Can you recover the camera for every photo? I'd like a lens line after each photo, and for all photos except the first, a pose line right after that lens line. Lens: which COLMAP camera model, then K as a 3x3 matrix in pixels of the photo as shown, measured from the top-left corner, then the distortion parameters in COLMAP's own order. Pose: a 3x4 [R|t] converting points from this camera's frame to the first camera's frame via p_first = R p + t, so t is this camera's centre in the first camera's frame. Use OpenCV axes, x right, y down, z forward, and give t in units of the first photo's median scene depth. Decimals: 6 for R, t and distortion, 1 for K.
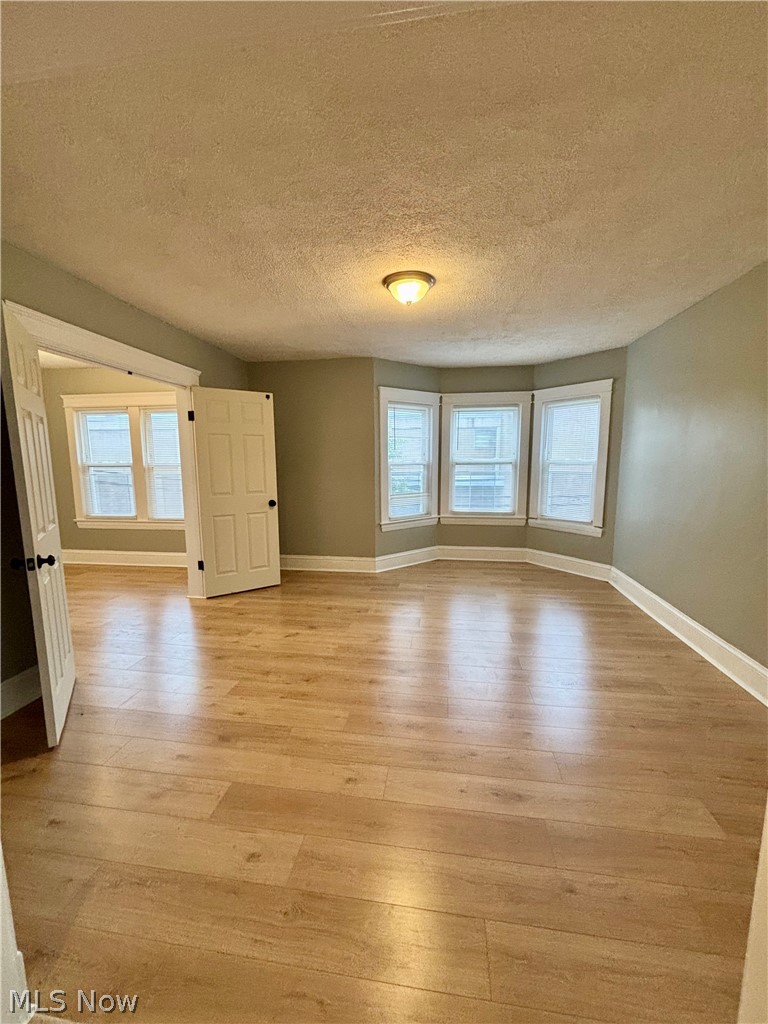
lens RADIAL K [[414.4, 0, 384.1], [0, 414.4, 511.7], [0, 0, 1]] dist [0.001053, 0.001758]
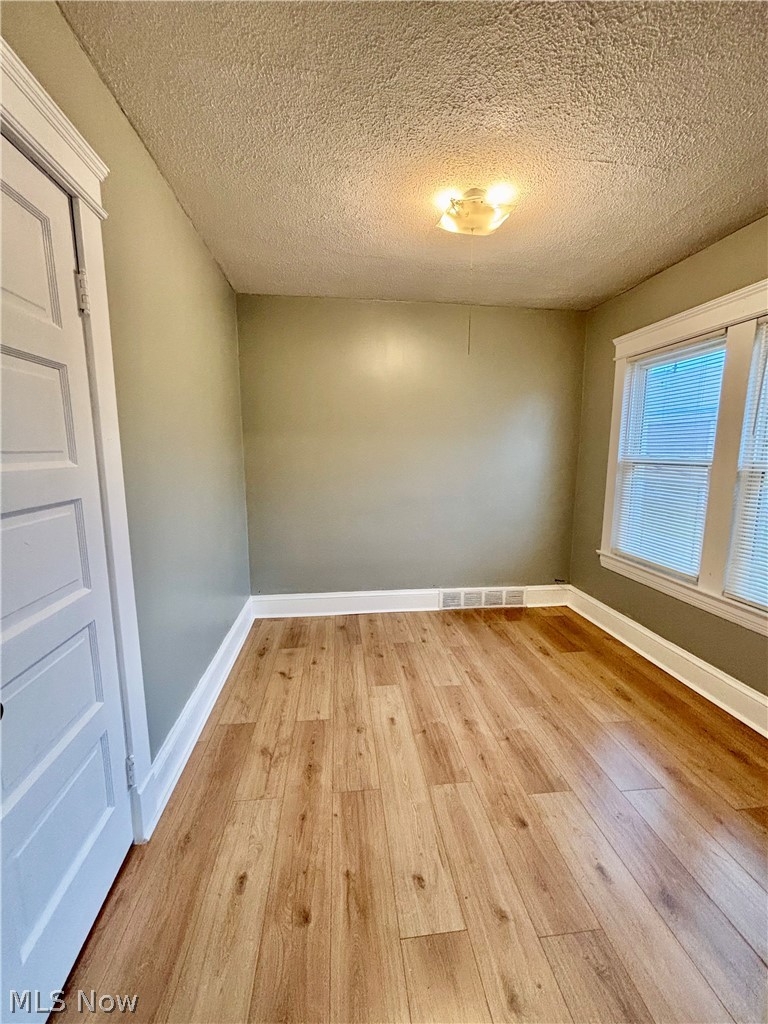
lens RADIAL K [[414.4, 0, 385.7], [0, 414.4, 511.2], [0, 0, 1]] dist [0.001053, 0.001758]
pose [[0.256749, 0.147306, -0.955186, -0.351283], [-0.133671, 0.984231, 0.115854, -0.089834], [0.957190, 0.097936, 0.272391, 0.726476]]
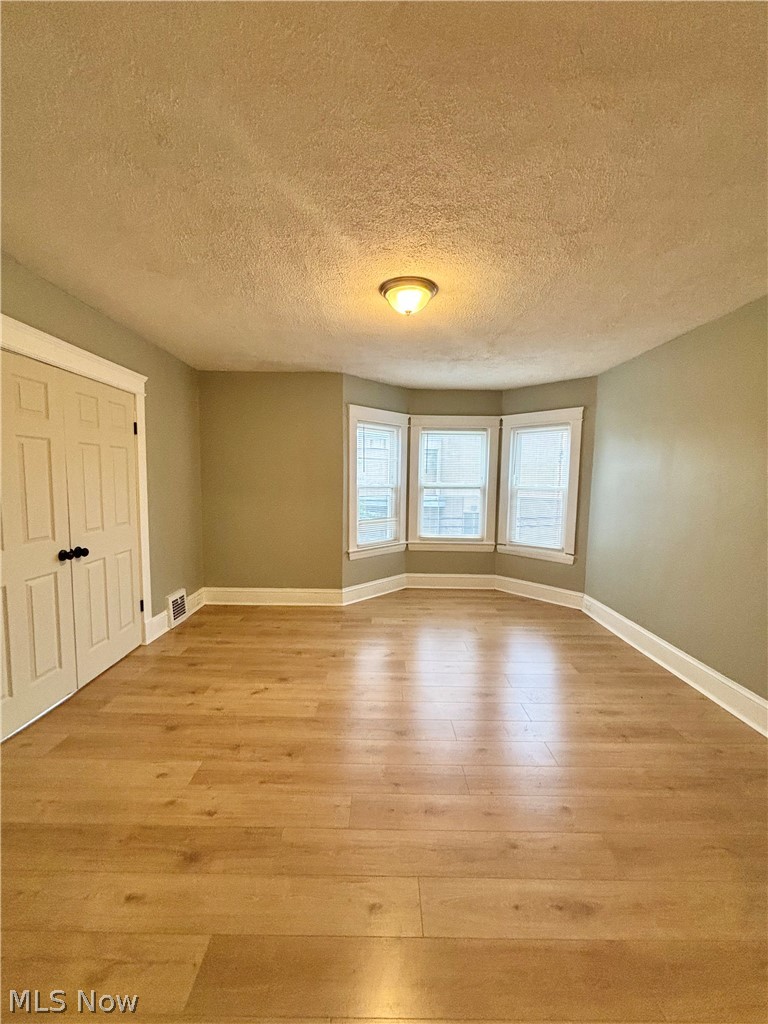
lens RADIAL K [[414.4, 0, 383.4], [0, 414.4, 512.1], [0, 0, 1]] dist [0.001053, 0.001758]
pose [[0.989144, 0.006553, 0.146804, -0.081546], [0.000157, 0.998957, -0.045651, -0.020978], [-0.146950, 0.045178, 0.988112, 0.094023]]
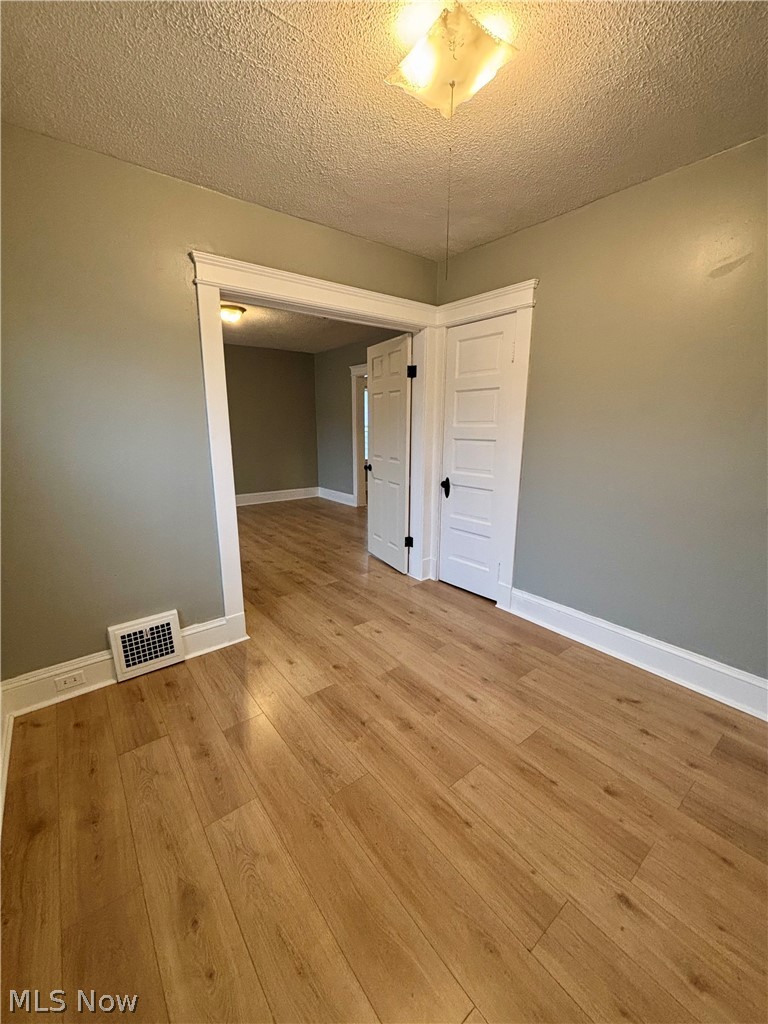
lens RADIAL K [[414.4, 0, 381.0], [0, 414.4, 515.6], [0, 0, 1]] dist [0.001053, 0.001758]
pose [[-0.718705, -0.152222, 0.678448, -1.046913], [0.091853, 0.946404, 0.309647, -0.152749], [-0.689221, 0.284863, -0.666204, 1.261017]]
